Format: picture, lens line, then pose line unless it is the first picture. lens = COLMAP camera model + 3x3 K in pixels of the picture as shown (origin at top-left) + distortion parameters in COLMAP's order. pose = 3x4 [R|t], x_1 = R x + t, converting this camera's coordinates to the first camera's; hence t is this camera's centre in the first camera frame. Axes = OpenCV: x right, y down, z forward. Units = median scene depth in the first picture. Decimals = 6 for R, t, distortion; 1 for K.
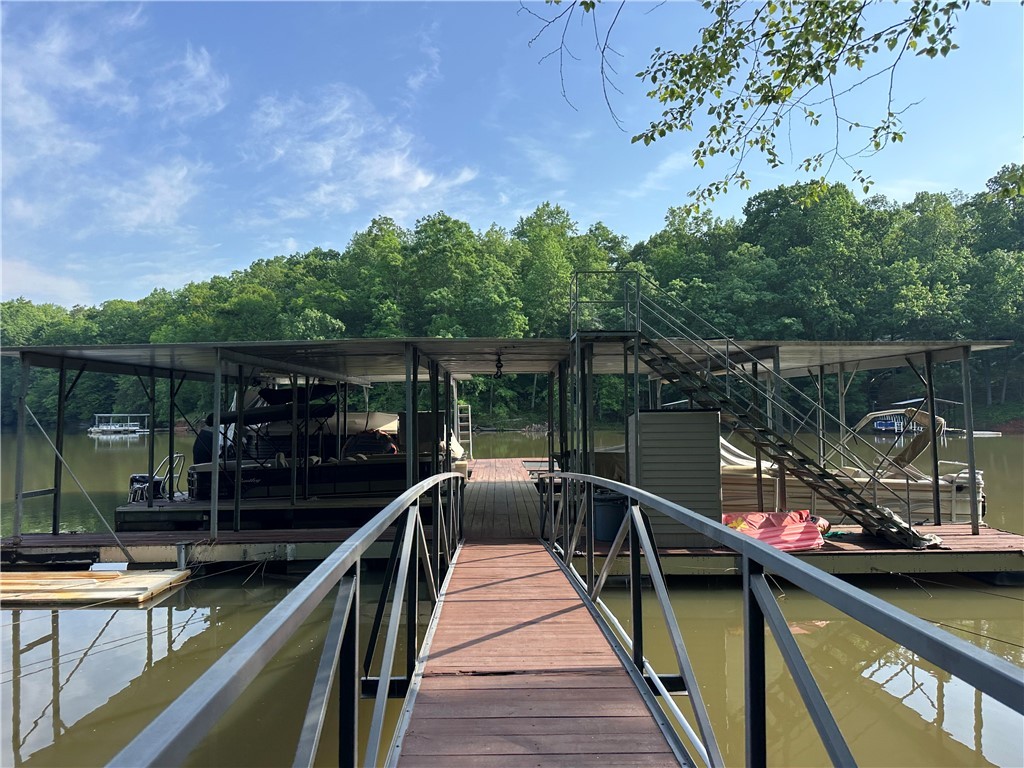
lens RADIAL K [[722.4, 0, 512.0], [0, 722.4, 384.0], [0, 0, 1]] dist [0.029621, -0.034225]
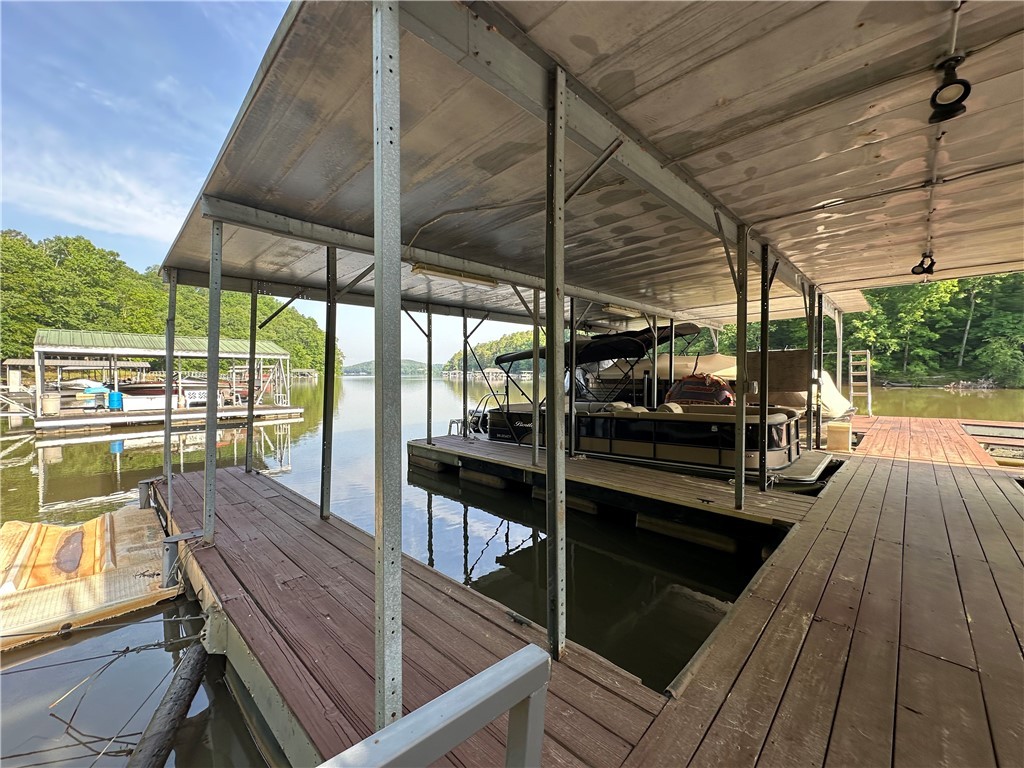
lens RADIAL K [[408.3, 0, 512.1], [0, 408.3, 383.4], [0, 0, 1]] dist [-0.001602, 0.000558]
pose [[0.699427, 0.024593, -0.714281, -0.002963], [0.022913, 0.998123, 0.056802, 0.009578], [0.714337, -0.056095, 0.697550, 0.117465]]
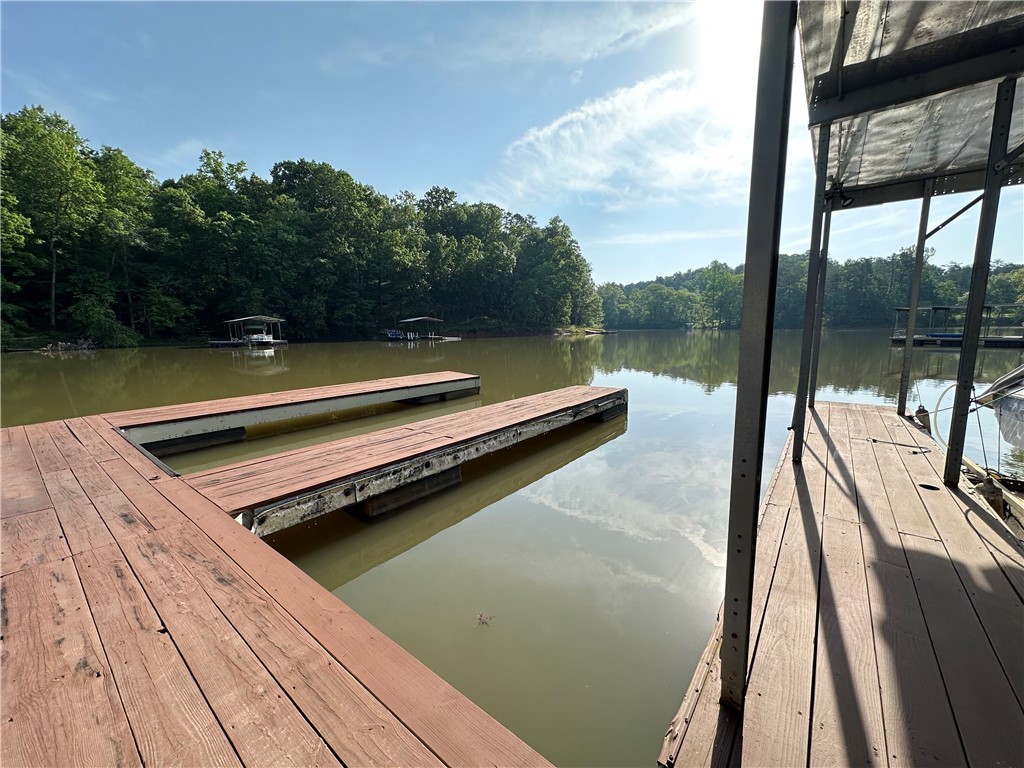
lens RADIAL K [[408.3, 0, 512.1], [0, 408.3, 383.4], [0, 0, 1]] dist [-0.001602, 0.000558]
pose [[0.637566, -0.109469, 0.762579, -0.003366], [-0.016733, 0.987652, 0.155769, 0.015853], [-0.770214, -0.112073, 0.627861, 0.219601]]
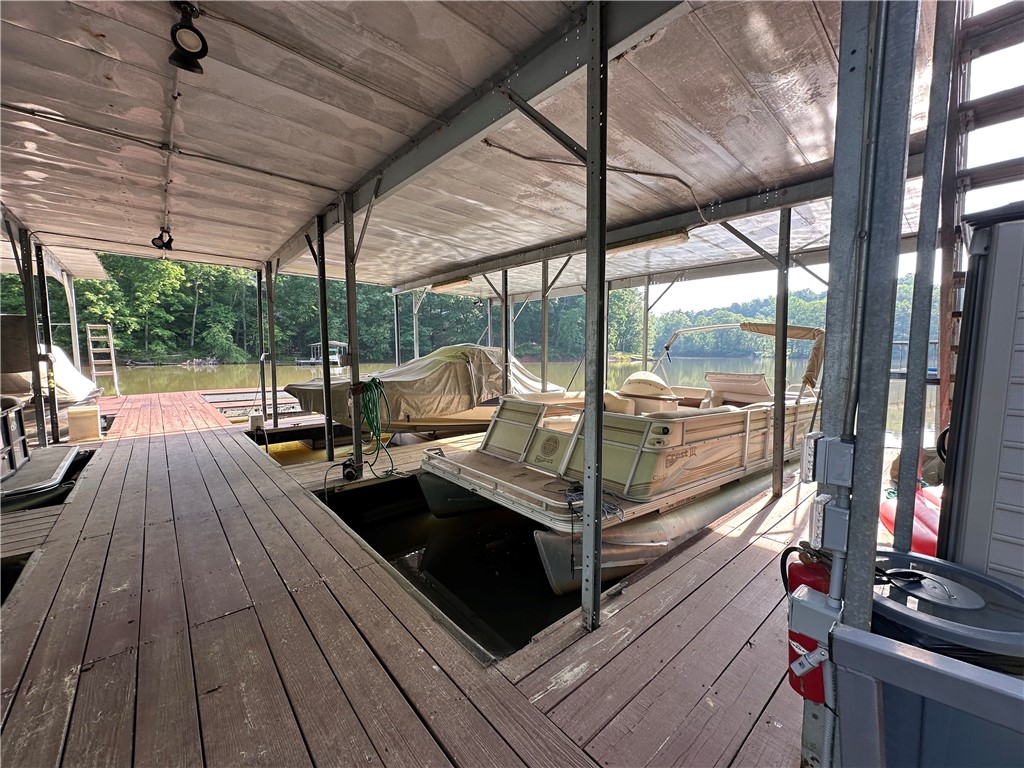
lens RADIAL K [[408.3, 0, 512.1], [0, 408.3, 383.4], [0, 0, 1]] dist [-0.001602, 0.000558]
pose [[0.764912, -0.042668, 0.642720, -0.004023], [-0.029301, 0.994466, 0.100891, 0.010589], [-0.643468, -0.096005, 0.759429, 0.122373]]
